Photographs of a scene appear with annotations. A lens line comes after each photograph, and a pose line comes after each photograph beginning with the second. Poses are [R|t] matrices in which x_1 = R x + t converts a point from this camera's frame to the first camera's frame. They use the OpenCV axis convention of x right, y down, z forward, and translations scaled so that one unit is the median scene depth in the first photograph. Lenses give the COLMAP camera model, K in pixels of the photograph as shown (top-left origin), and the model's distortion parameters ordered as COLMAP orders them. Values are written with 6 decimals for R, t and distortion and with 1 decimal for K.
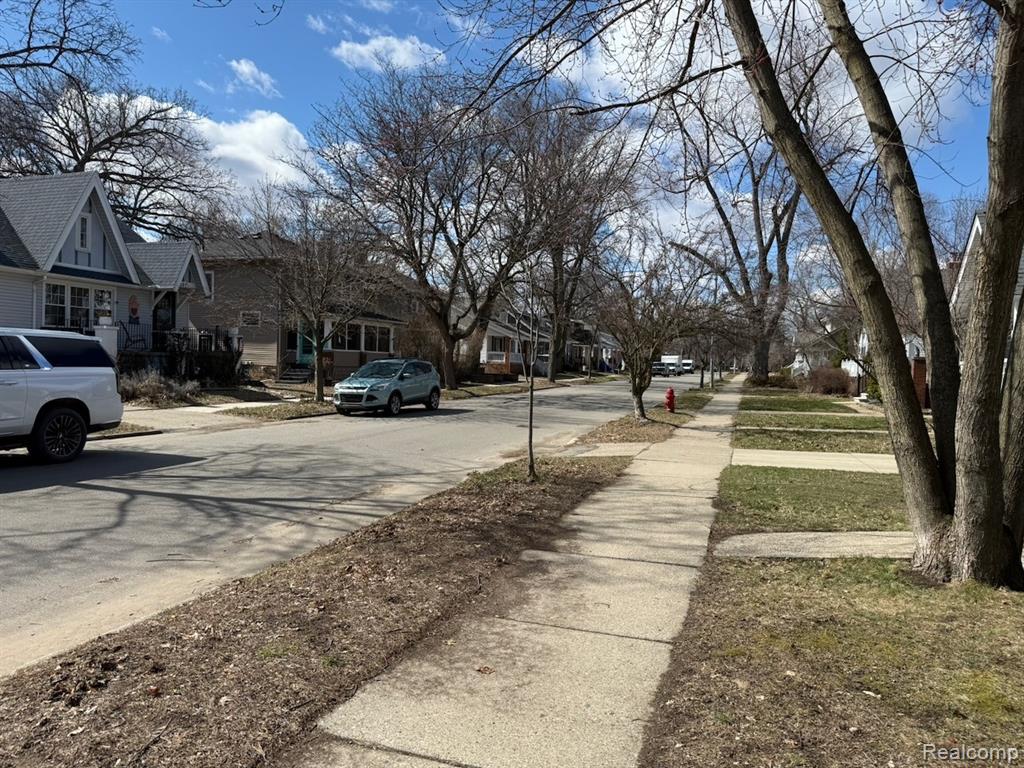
lens RADIAL K [[719.2, 0, 510.7], [0, 719.2, 390.1], [0, 0, 1]] dist [0.025566, -0.038756]
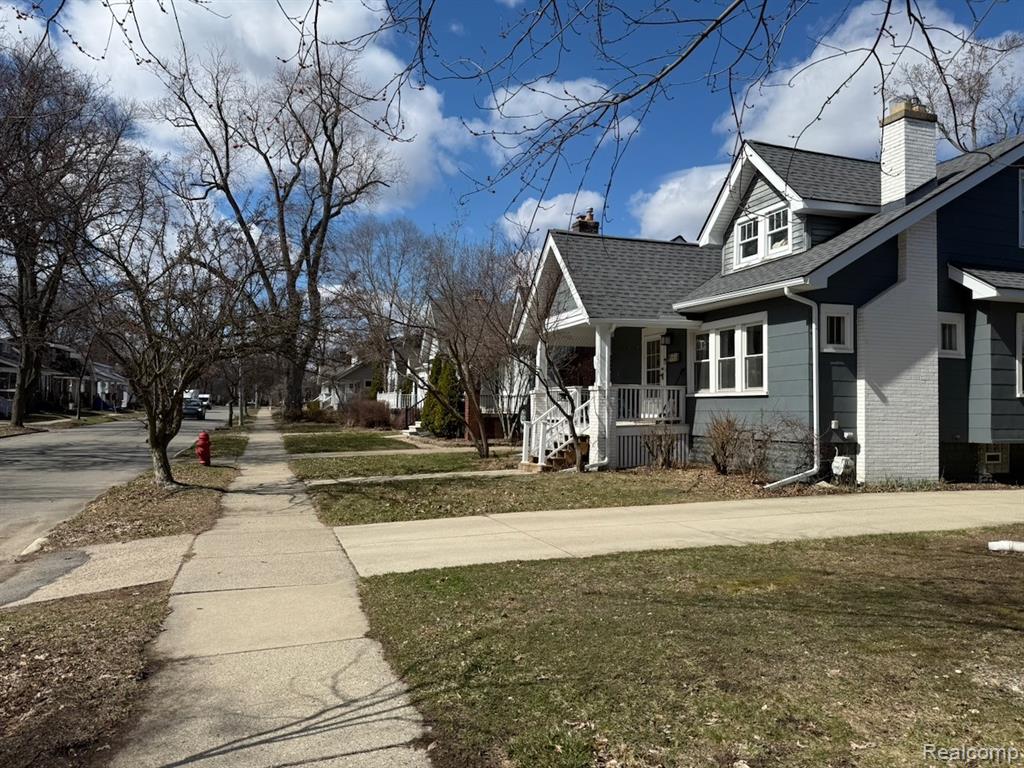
lens RADIAL K [[719.2, 0, 499.4], [0, 719.2, 394.5], [0, 0, 1]] dist [0.025566, -0.038756]
pose [[0.805208, -0.014151, 0.592824, 0.026241], [0.038341, 0.998866, -0.028235, -0.006902], [-0.591752, 0.045465, 0.804837, 0.198363]]
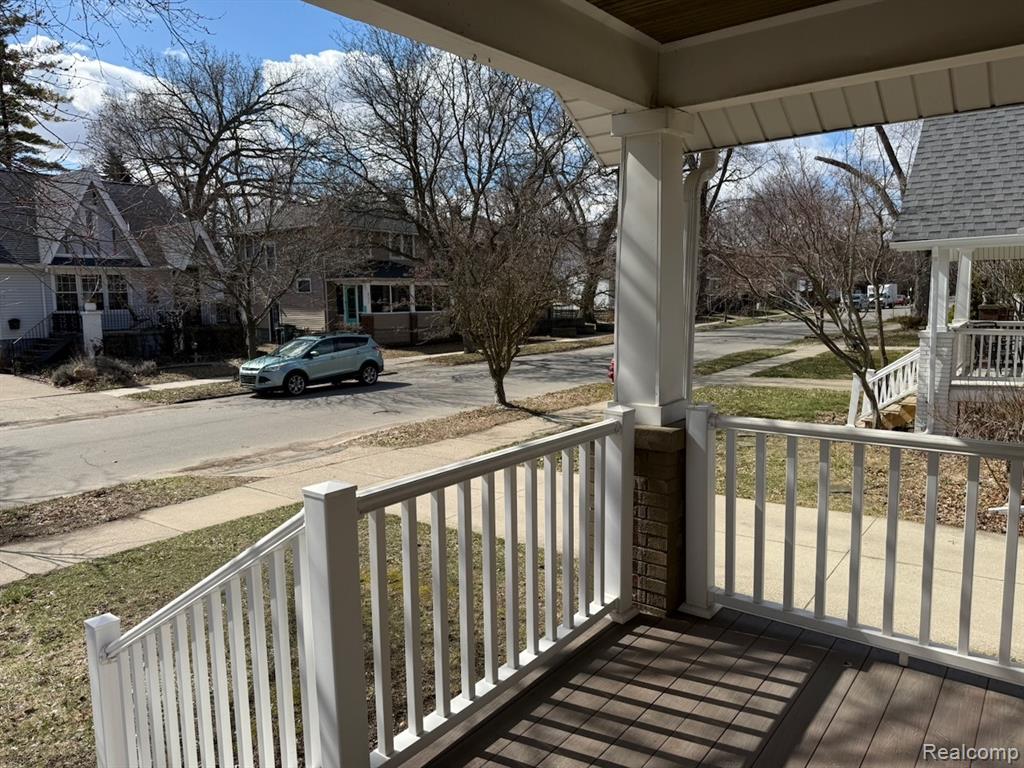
lens RADIAL K [[719.2, 0, 513.8], [0, 719.2, 388.4], [0, 0, 1]] dist [0.025566, -0.038756]
pose [[0.948768, -0.002014, -0.315968, 0.321565], [0.029092, 0.996289, 0.081007, -0.033983], [0.314632, -0.086049, 0.945305, 0.125810]]
